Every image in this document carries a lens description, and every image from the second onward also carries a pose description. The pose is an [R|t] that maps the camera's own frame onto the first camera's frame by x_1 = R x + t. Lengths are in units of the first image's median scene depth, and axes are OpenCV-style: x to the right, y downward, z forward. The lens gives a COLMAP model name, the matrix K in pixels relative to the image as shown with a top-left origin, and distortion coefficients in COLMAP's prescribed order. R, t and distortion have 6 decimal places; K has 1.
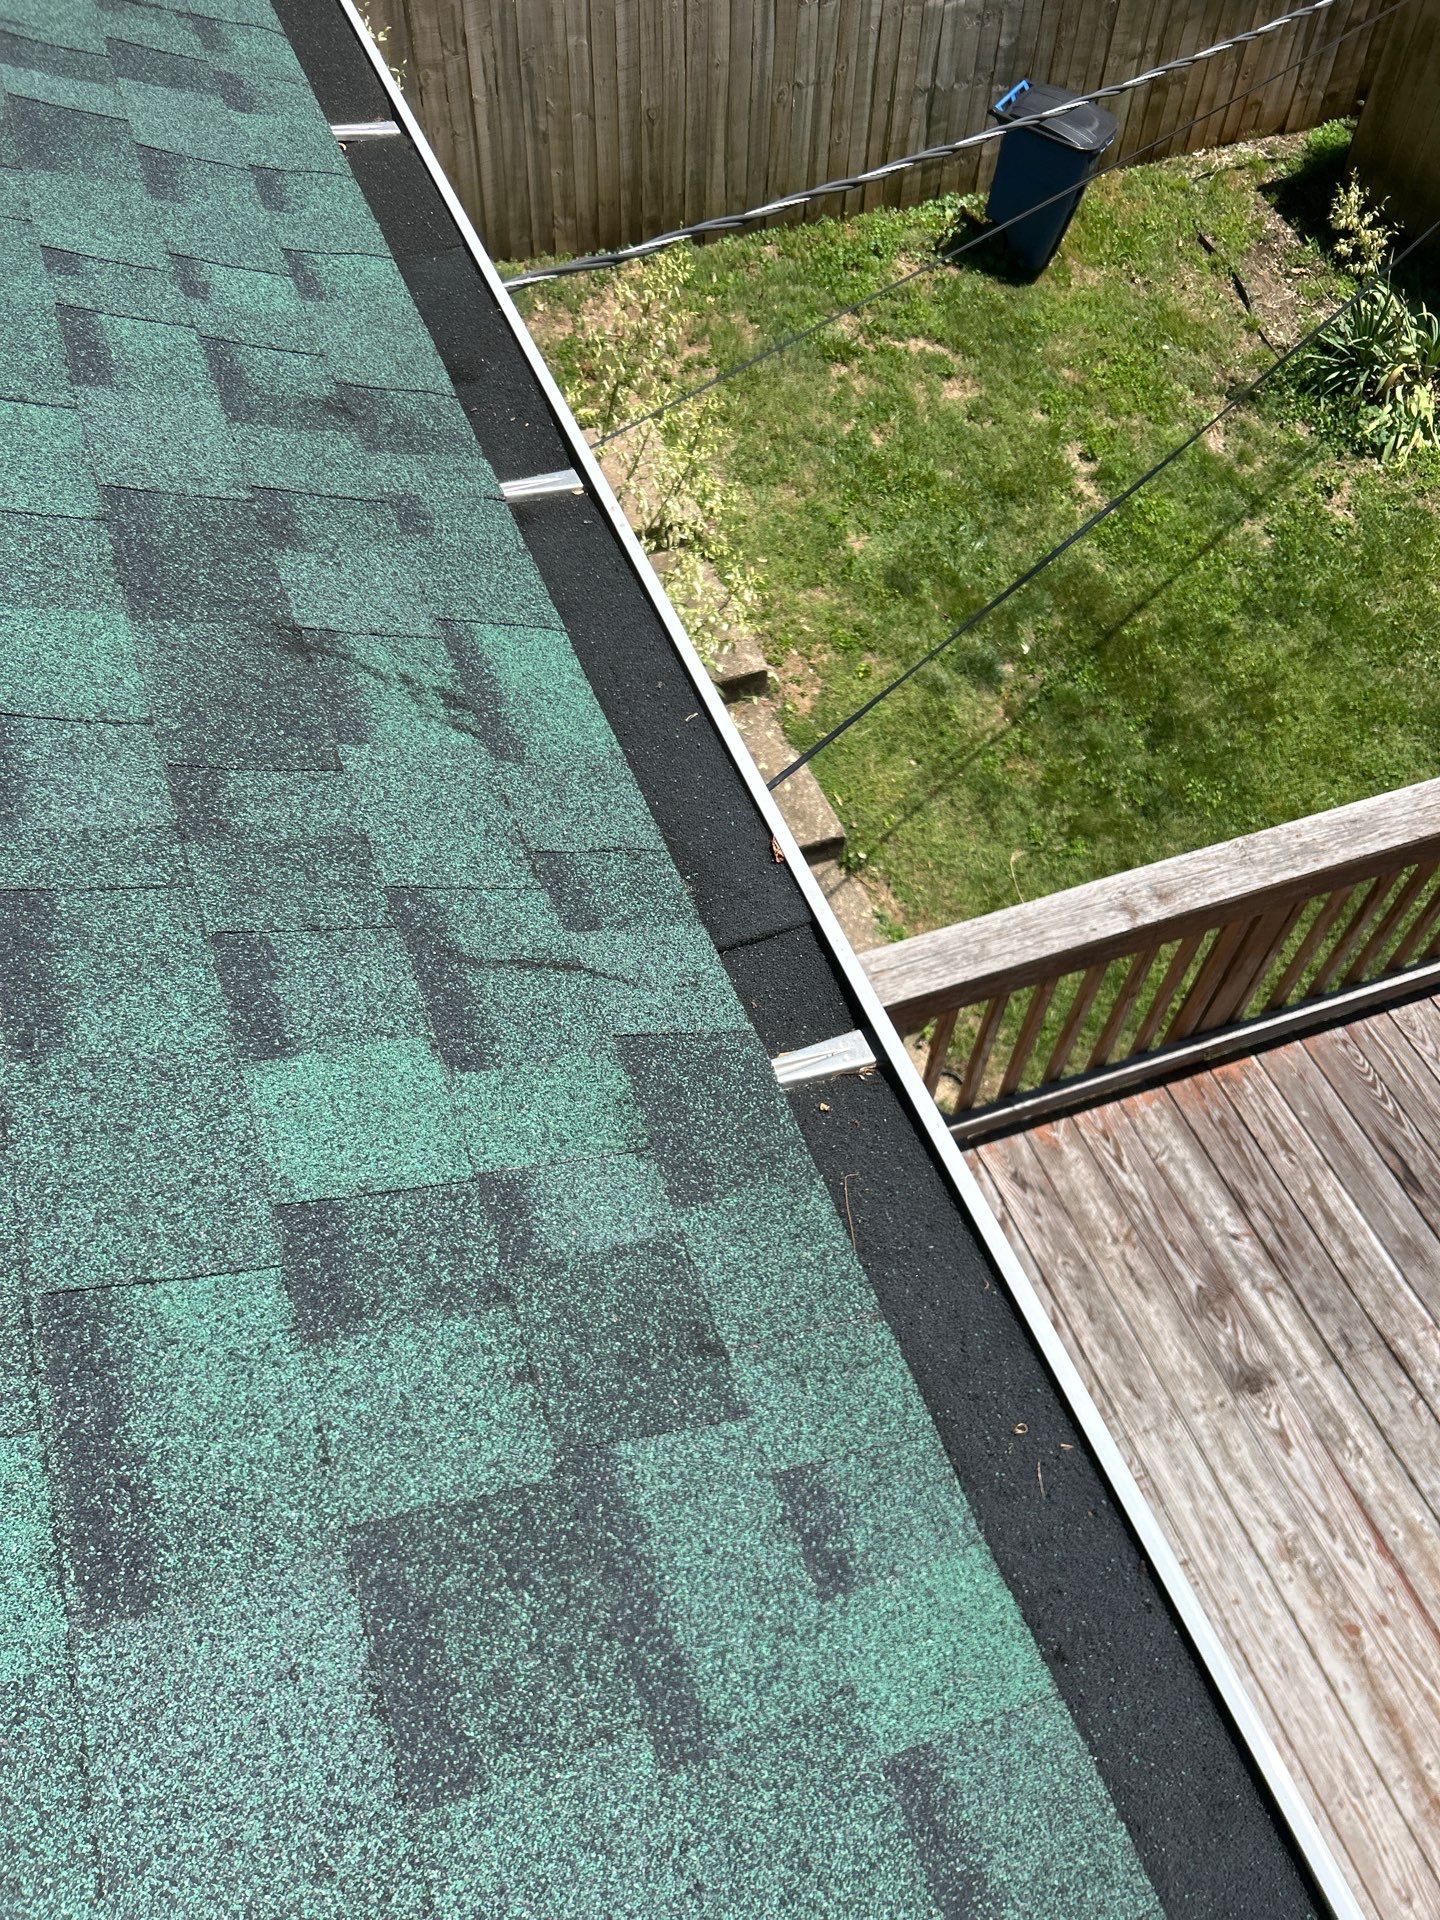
lens RADIAL K [[1499.2, 0, 720.0], [0, 1499.2, 960.0], [0, 0, 1]] dist [0.032256, -0.046317]
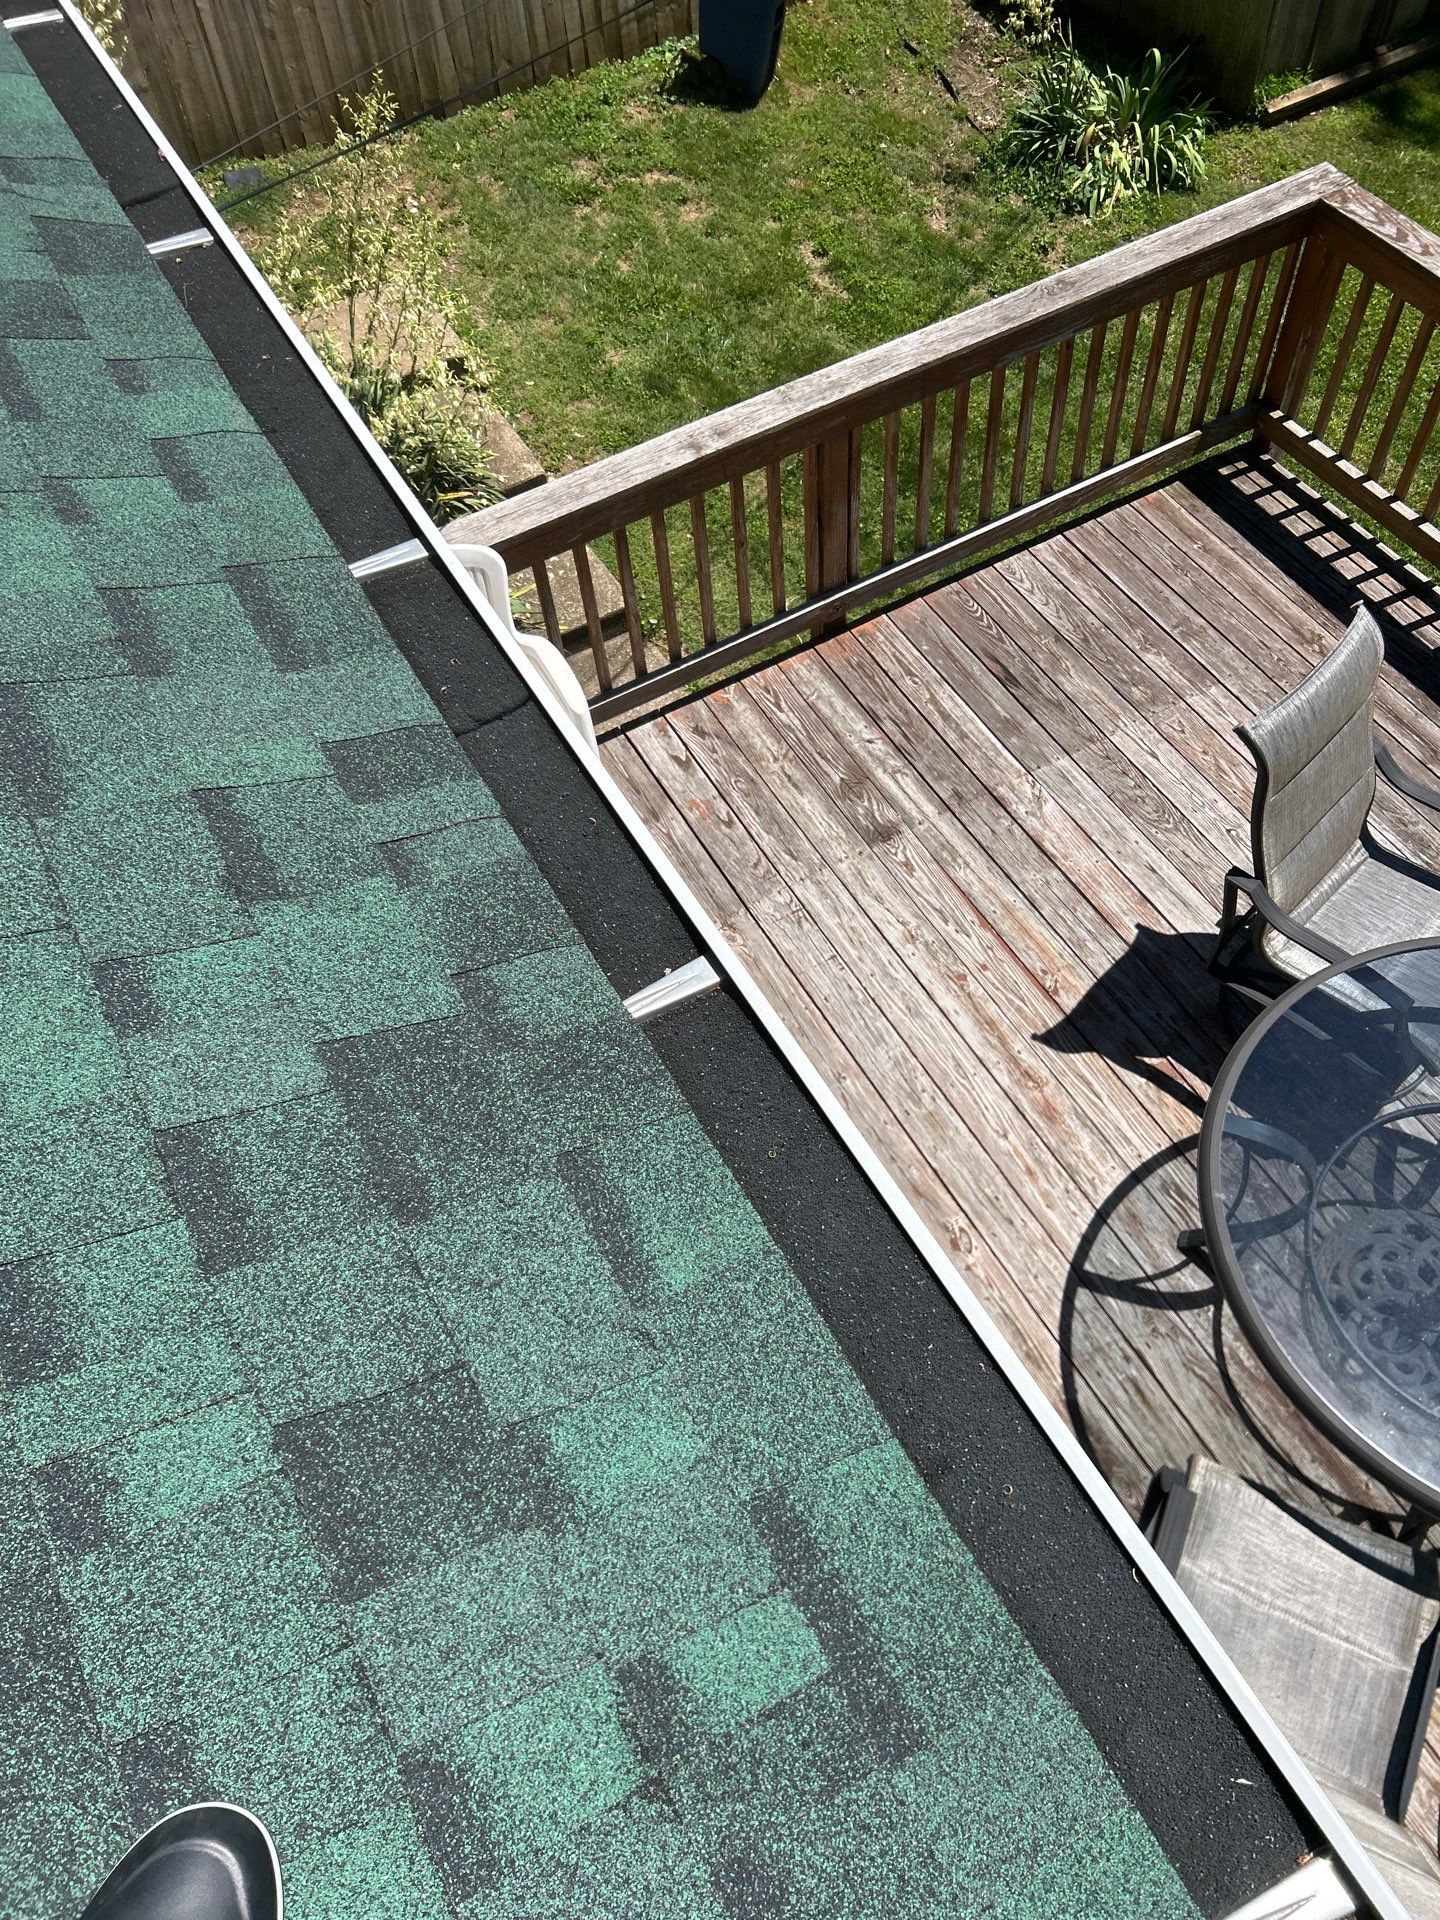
lens RADIAL K [[1495.2, 0, 720.0], [0, 1495.2, 960.0], [0, 0, 1]] dist [0.069801, -0.092846]
pose [[0.985912, -0.166754, 0.013083, 0.072673], [0.166415, 0.985770, 0.023738, 0.131774], [-0.016855, -0.021227, 0.999633, -0.103253]]
